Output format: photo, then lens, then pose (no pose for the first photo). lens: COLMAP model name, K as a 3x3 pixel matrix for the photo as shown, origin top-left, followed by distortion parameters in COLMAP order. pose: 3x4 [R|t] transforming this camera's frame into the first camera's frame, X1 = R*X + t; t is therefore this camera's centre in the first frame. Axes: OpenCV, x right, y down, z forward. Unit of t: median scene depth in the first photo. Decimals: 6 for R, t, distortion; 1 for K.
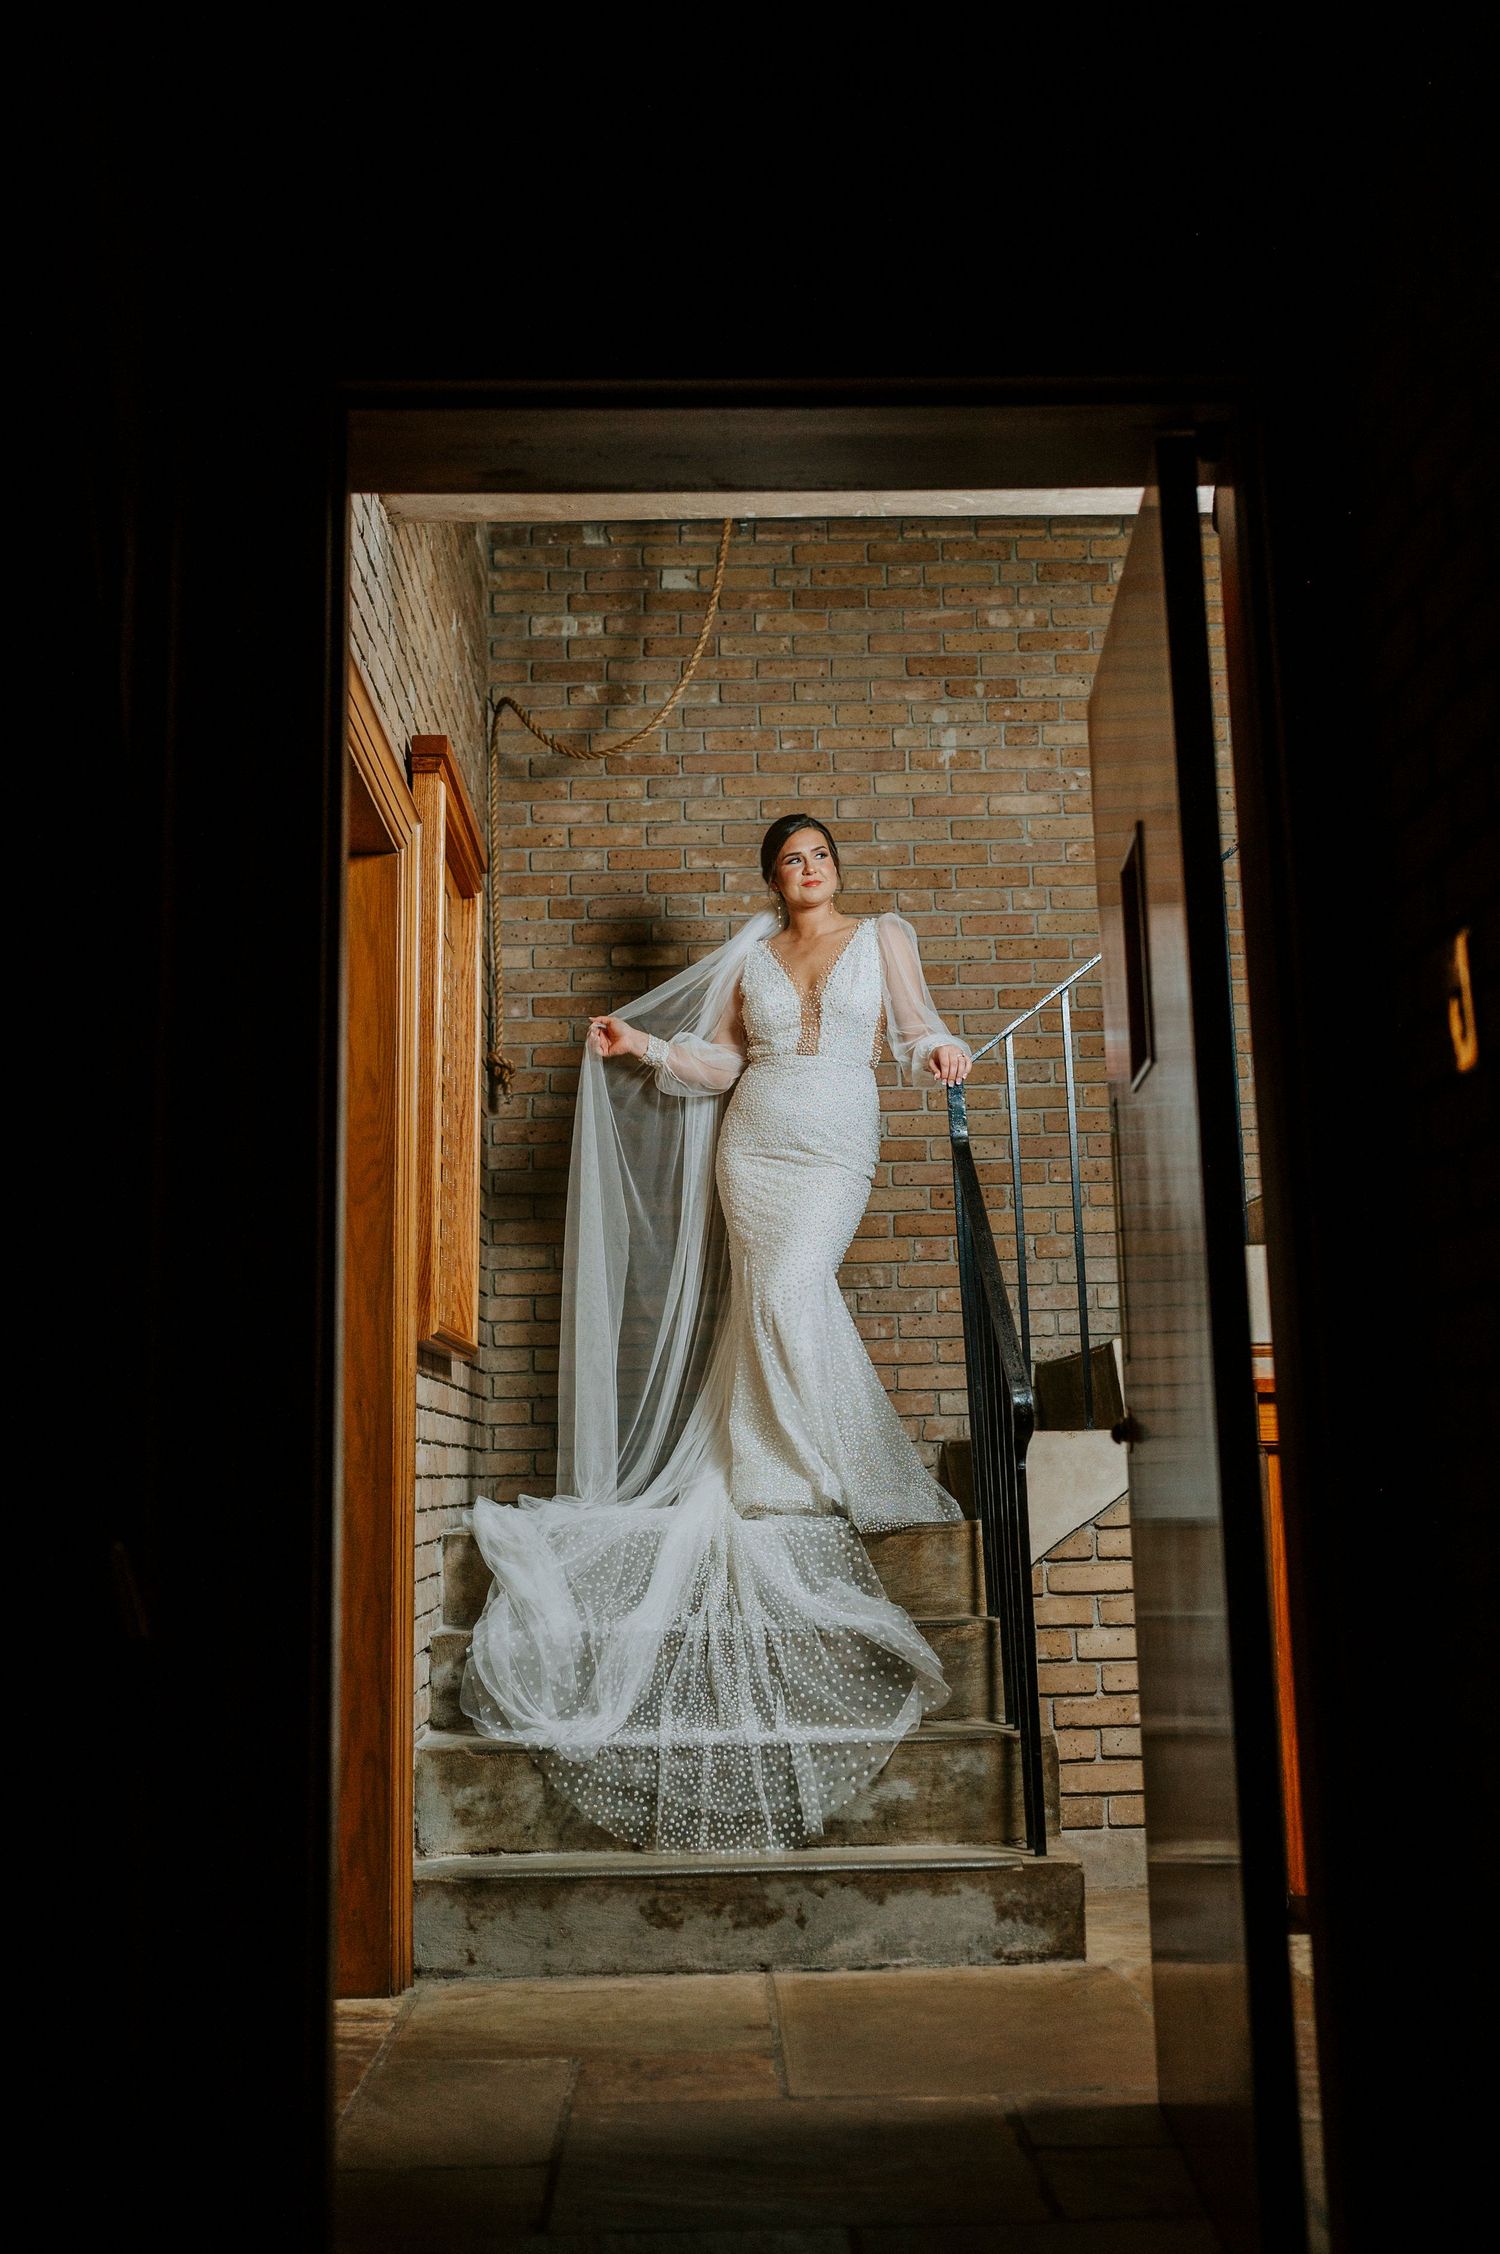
lens RADIAL K [[2128.0, 0, 750.0], [0, 2128.0, 1127.0], [0, 0, 1]] dist [-0.001789, -0.007166]
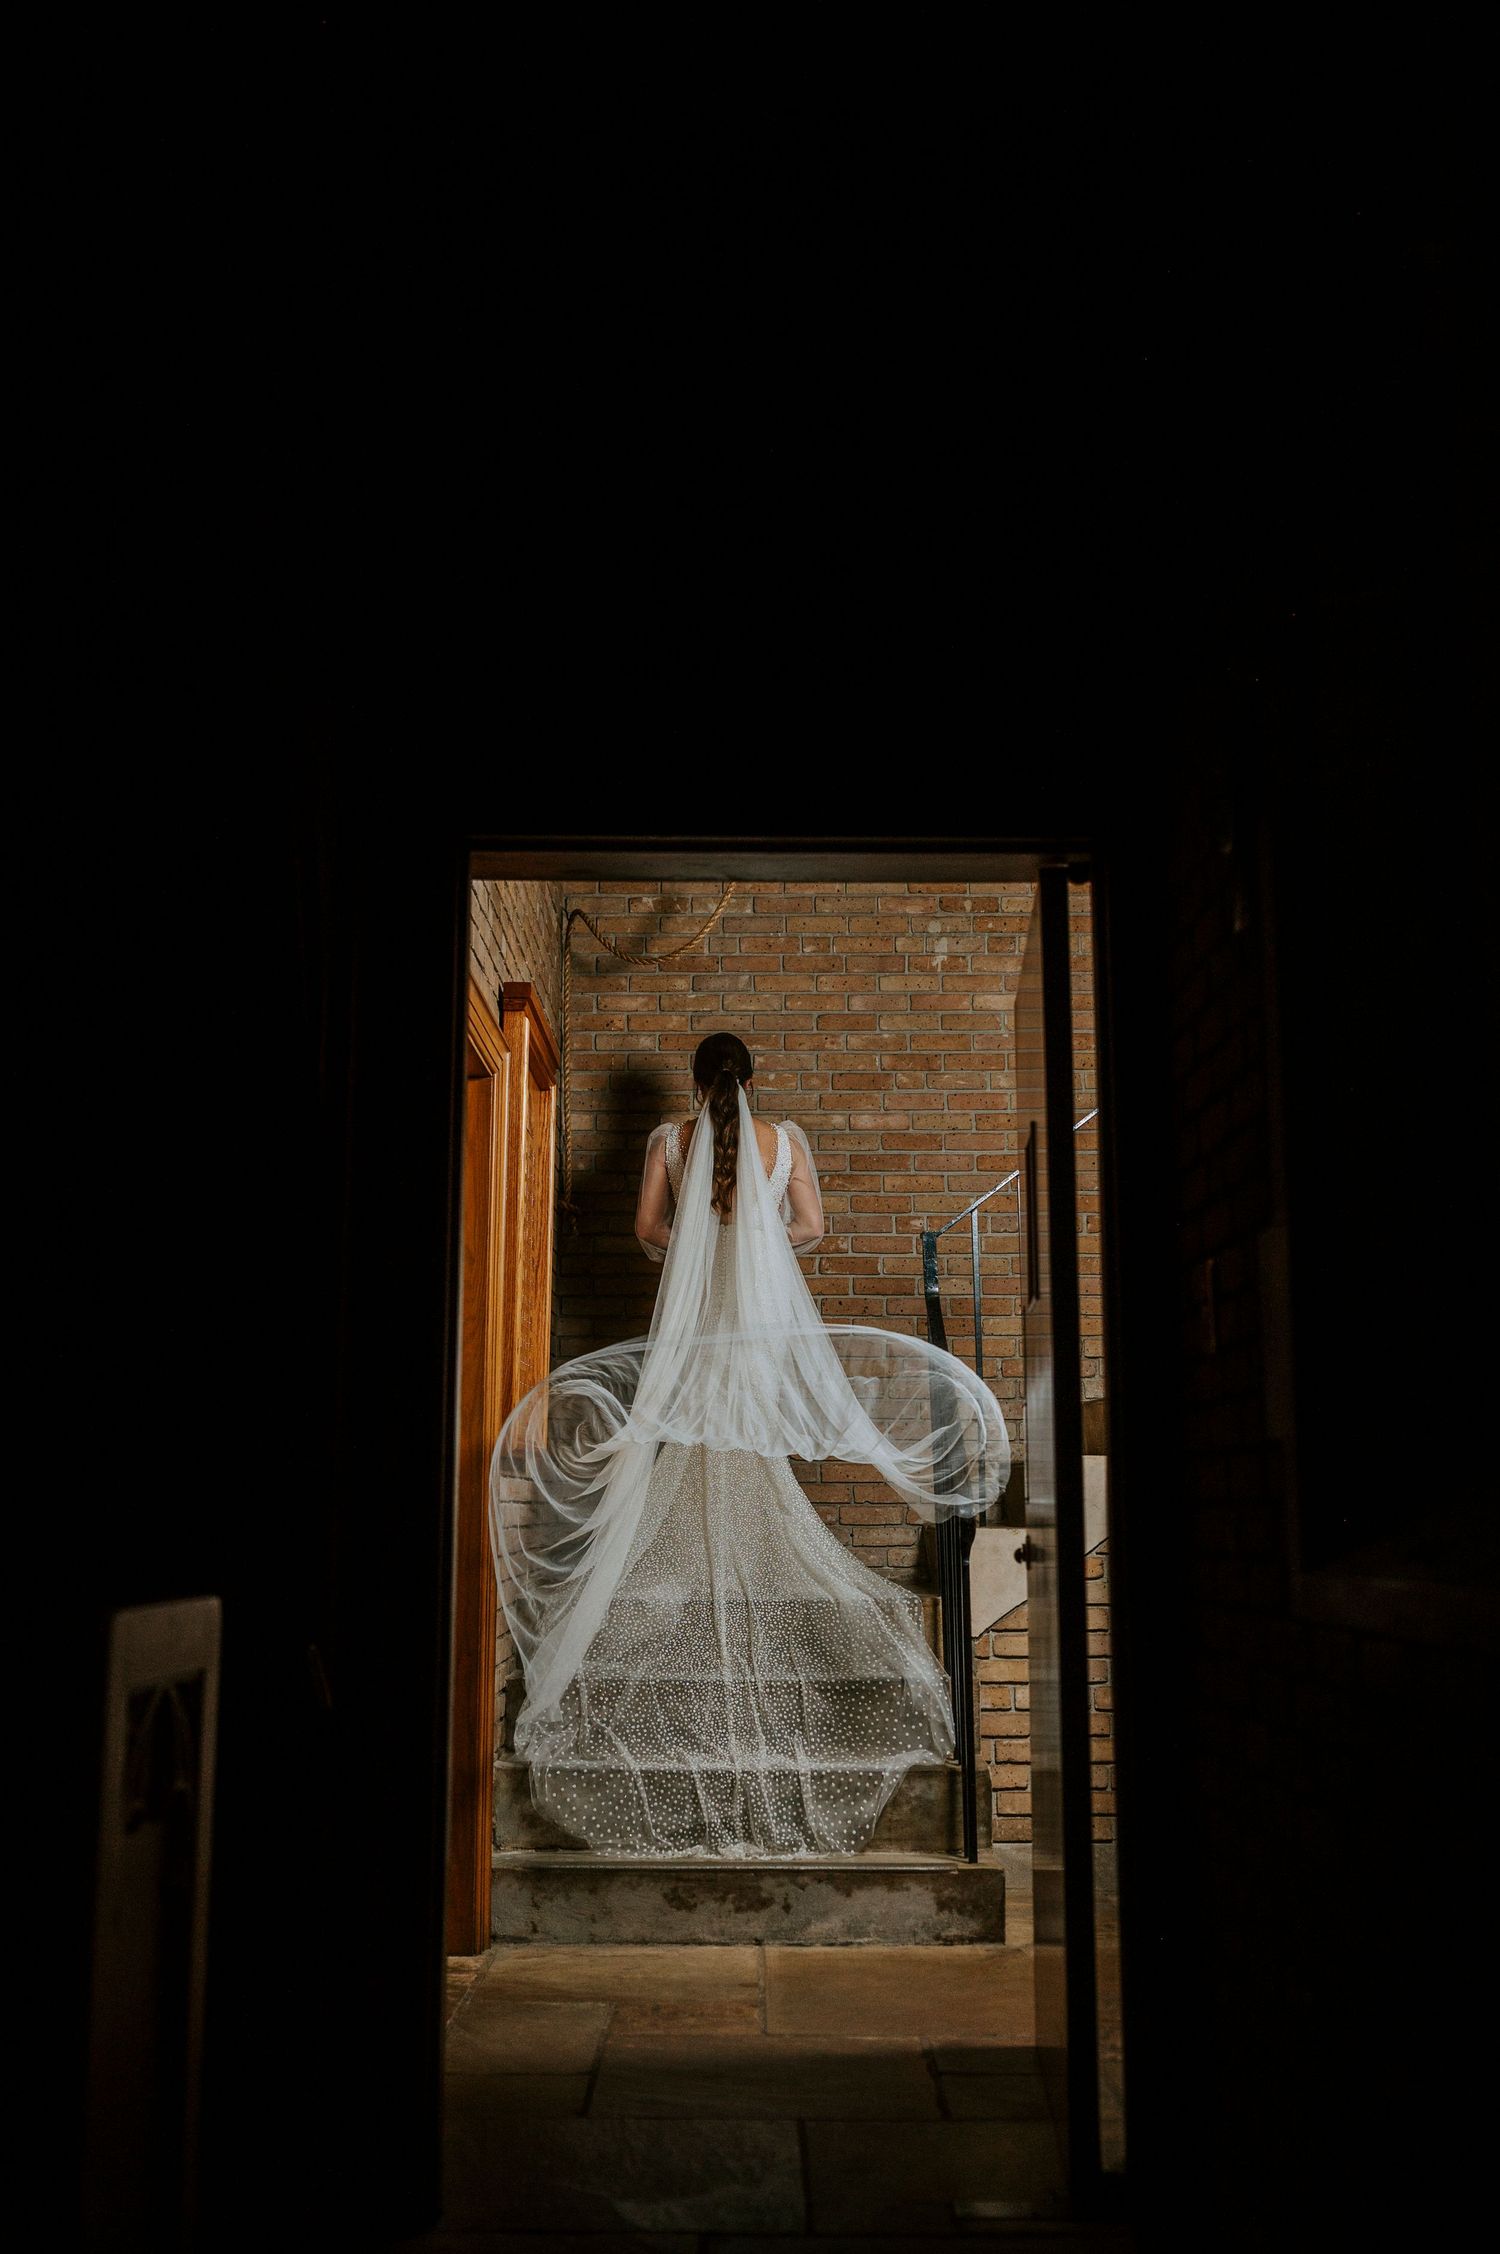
lens RADIAL K [[2258.3, 0, 772.9], [0, 2258.3, 1130.0], [0, 0, 1]] dist [0.000083, 0.003011]
pose [[0.999488, 0.019374, -0.025453, 0.041256], [-0.018793, 0.999562, 0.022846, -0.134747], [0.025884, -0.022355, 0.999415, -0.373413]]
